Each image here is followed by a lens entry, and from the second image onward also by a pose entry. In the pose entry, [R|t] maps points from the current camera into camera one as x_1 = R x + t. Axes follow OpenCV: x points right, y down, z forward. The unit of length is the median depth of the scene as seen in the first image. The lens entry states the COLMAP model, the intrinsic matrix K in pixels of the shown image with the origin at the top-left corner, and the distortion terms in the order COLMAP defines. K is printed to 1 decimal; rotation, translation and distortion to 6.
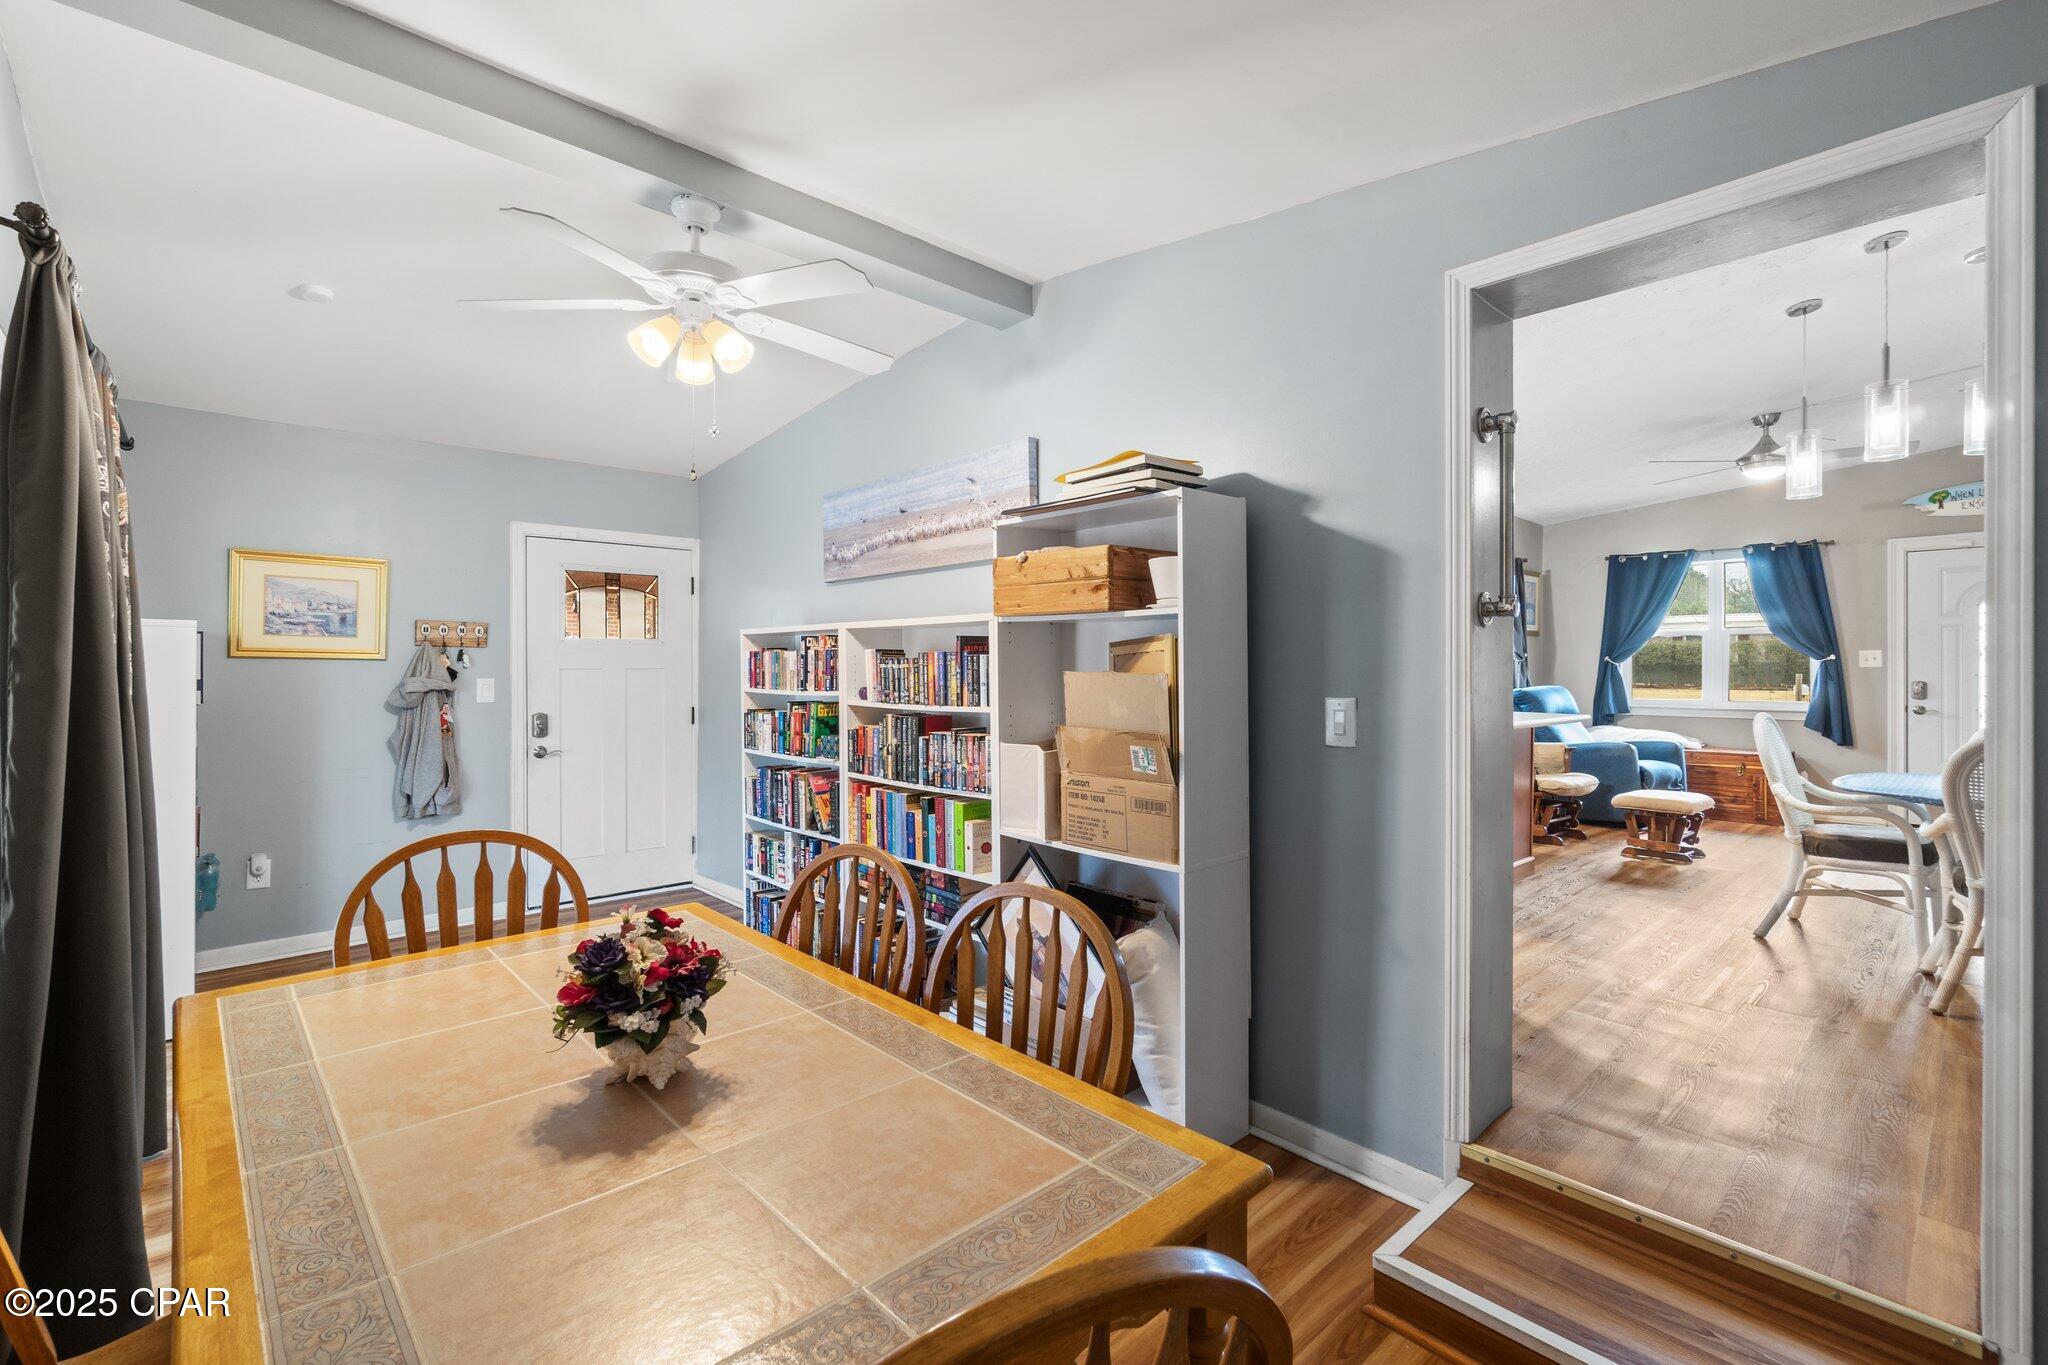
lens RADIAL K [[897.5, 0, 1015.9], [0, 897.5, 664.9], [0, 0, 1]] dist [0.000148, 0.000477]
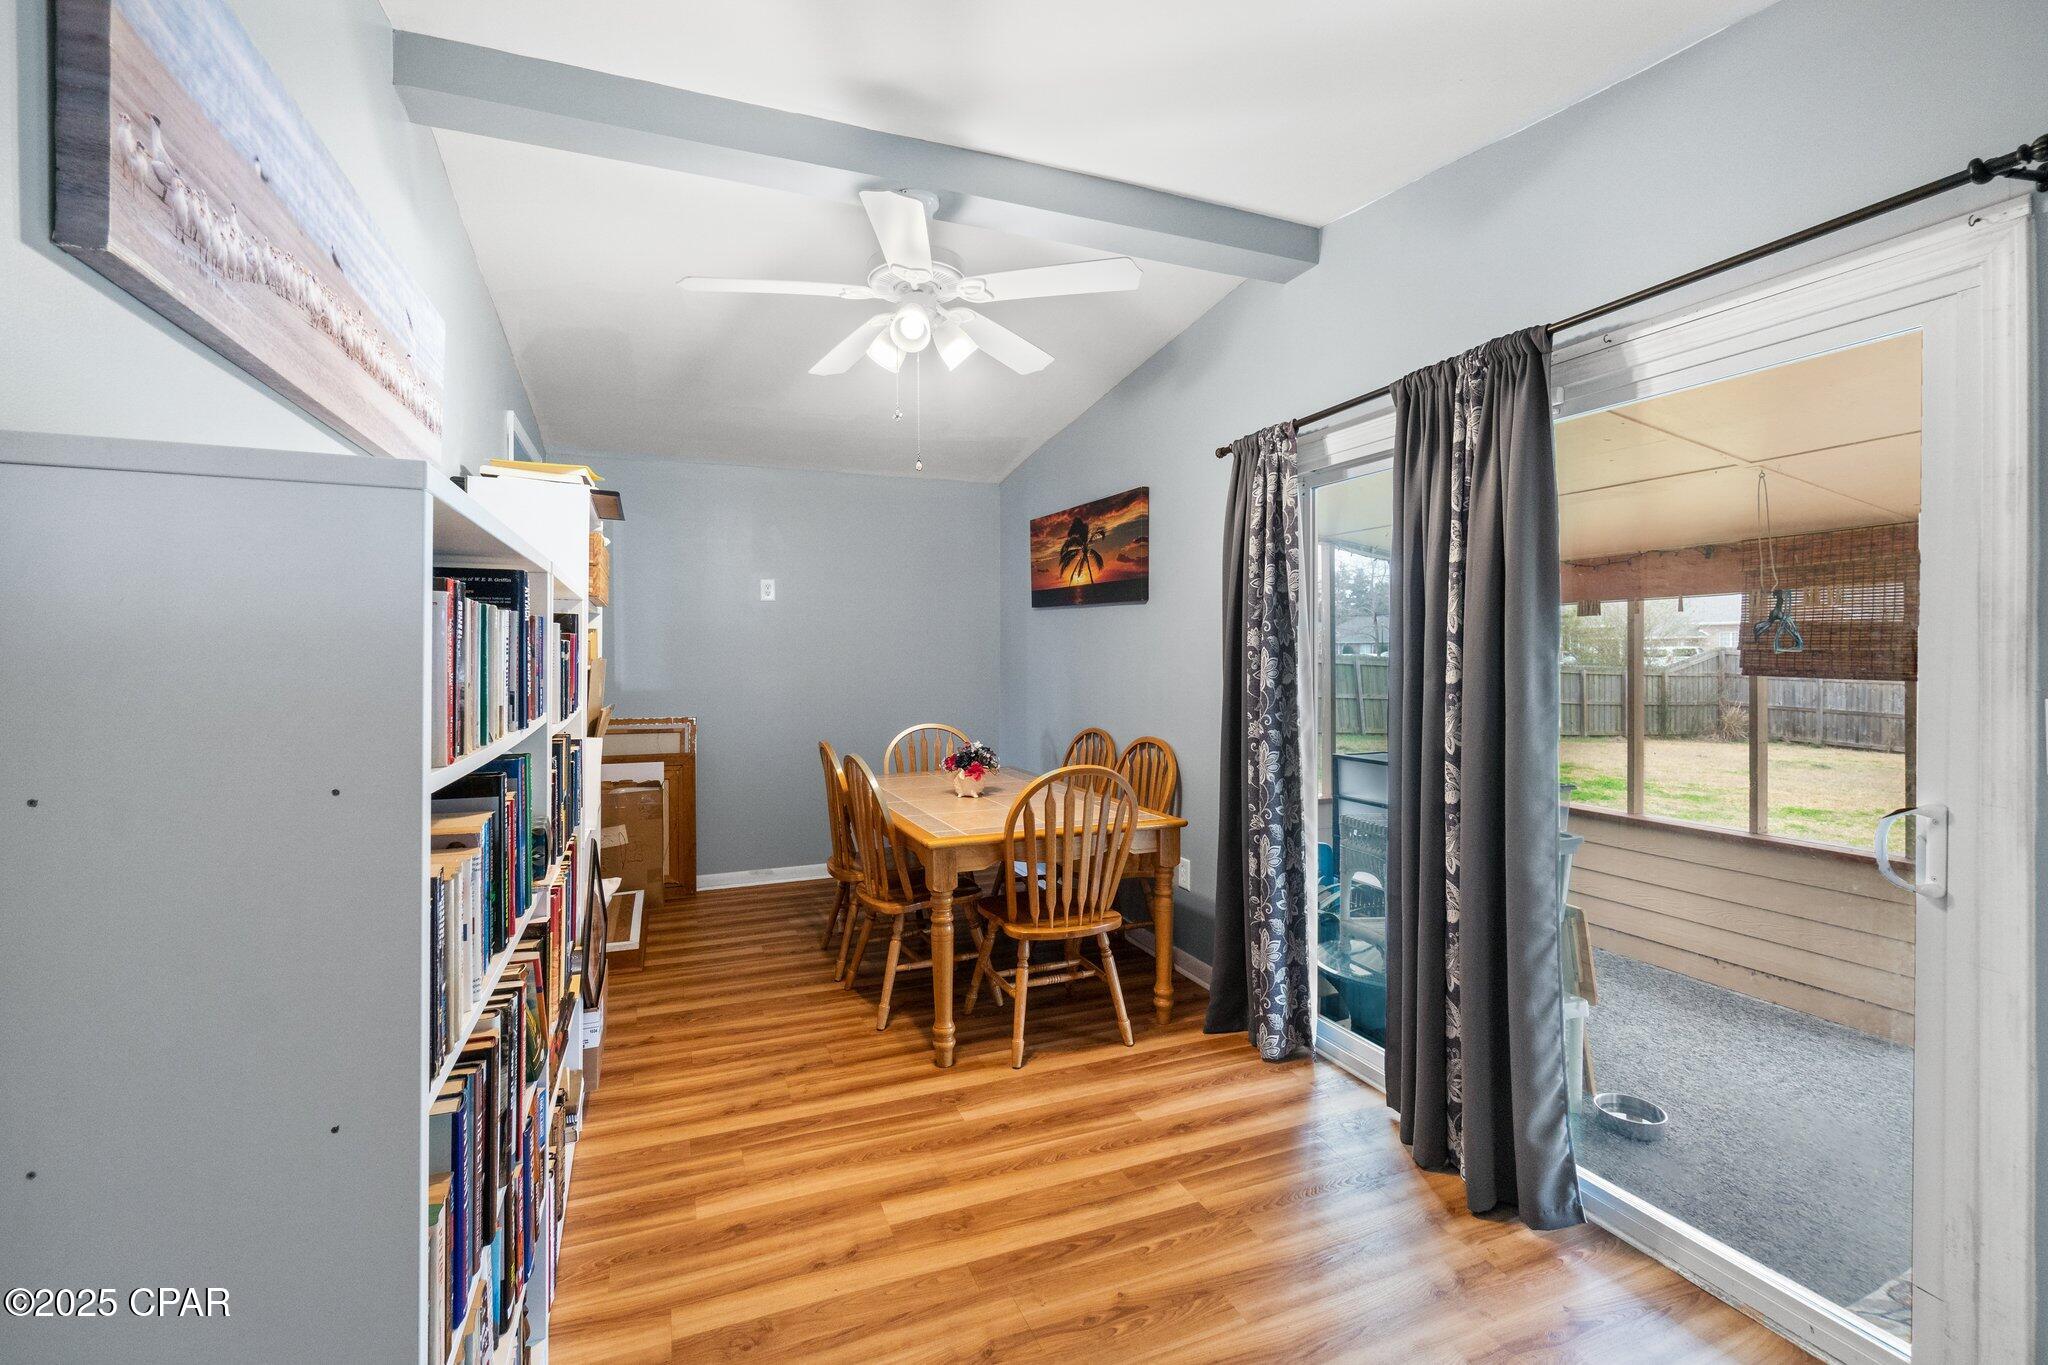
lens RADIAL K [[889.1, 0, 1020.1], [0, 889.1, 654.5], [0, 0, 1]] dist [-0.003488, 0.000241]
pose [[-0.937275, -0.000729, 0.348589, -0.589520], [0.000064, 0.999997, 0.002261, -0.000184], [-0.348590, 0.002142, -0.937273, 1.372856]]
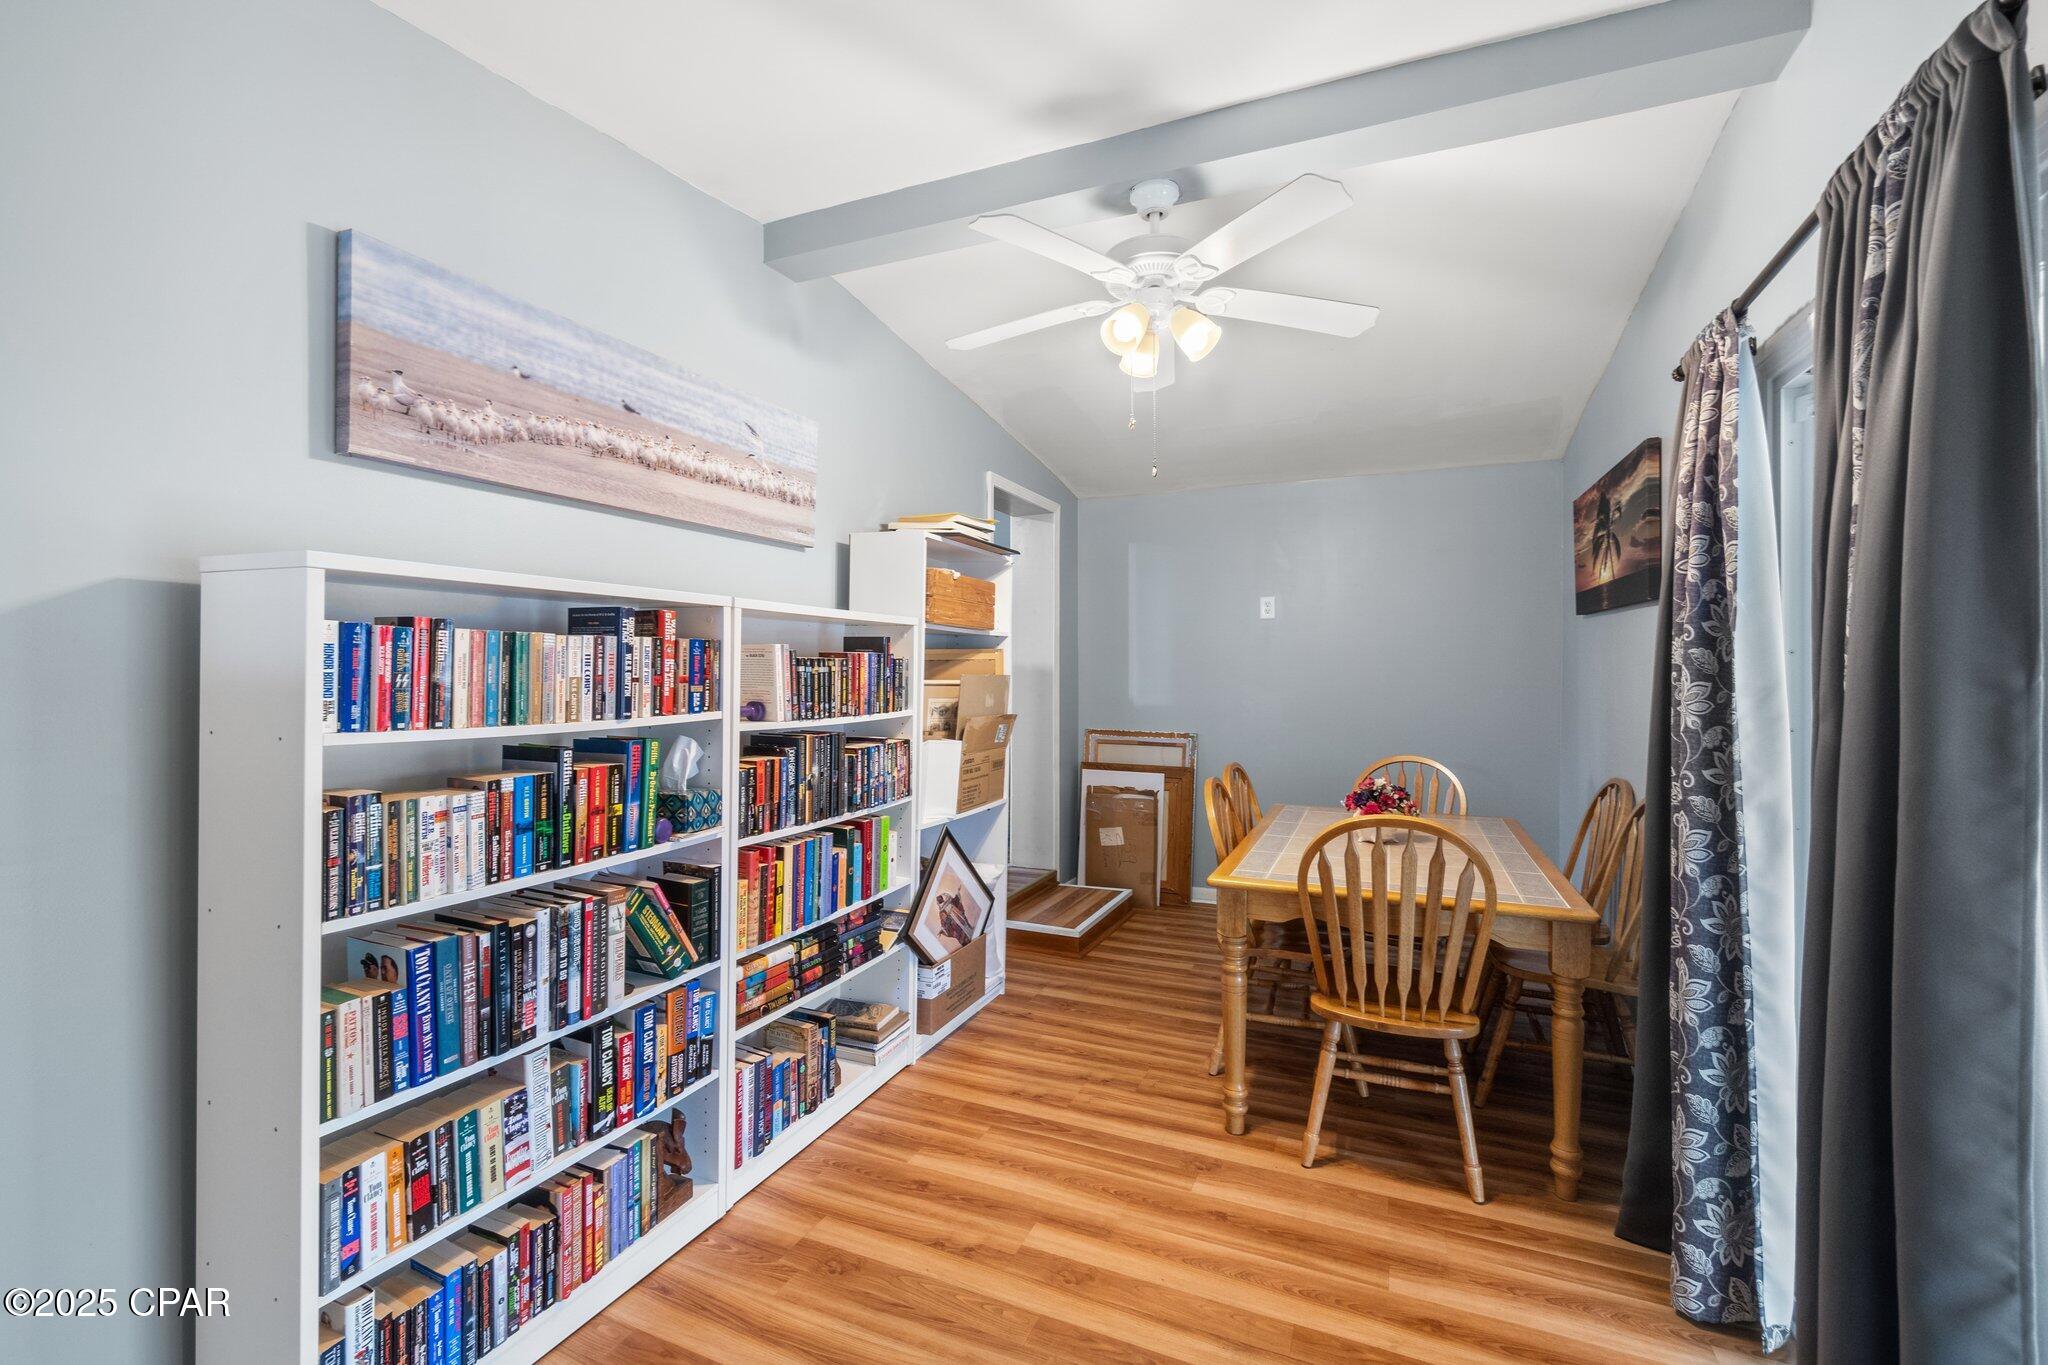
lens RADIAL K [[897.5, 0, 1015.9], [0, 897.5, 664.9], [0, 0, 1]] dist [0.000148, 0.000477]
pose [[-0.407223, 0.002061, 0.913326, -0.845453], [-0.007840, 0.999953, -0.005752, 0.000632], [-0.913295, -0.009503, -0.407188, 1.097554]]
